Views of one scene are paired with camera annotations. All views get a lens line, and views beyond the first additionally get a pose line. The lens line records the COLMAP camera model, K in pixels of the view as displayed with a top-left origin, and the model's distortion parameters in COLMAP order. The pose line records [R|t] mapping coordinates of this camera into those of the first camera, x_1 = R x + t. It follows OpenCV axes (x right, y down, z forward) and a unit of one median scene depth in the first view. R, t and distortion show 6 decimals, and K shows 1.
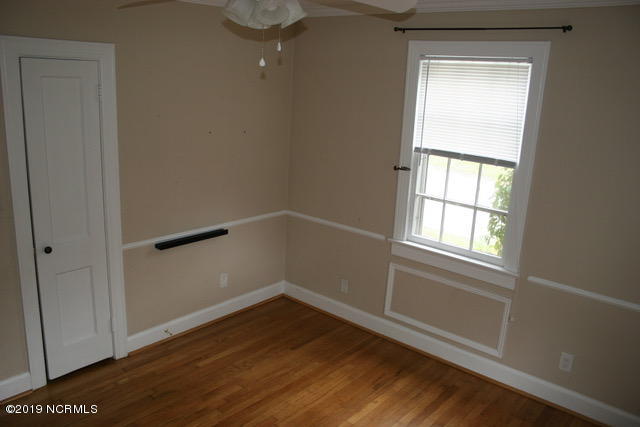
lens RADIAL K [[520.8, 0, 315.6], [0, 520.8, 213.6], [0, 0, 1]] dist [-0.157751, 0.128930]
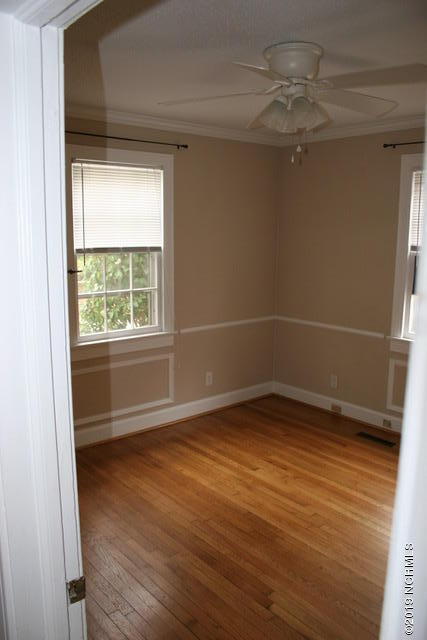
lens RADIAL K [[520.8, 0, 215.2], [0, 520.8, 328.2], [0, 0, 1]] dist [-0.157751, 0.128930]
pose [[0.148742, -0.237226, 0.960000, -0.849791], [0.242809, 0.949841, 0.197095, -0.124666], [-0.958603, 0.203781, 0.198881, 0.624410]]
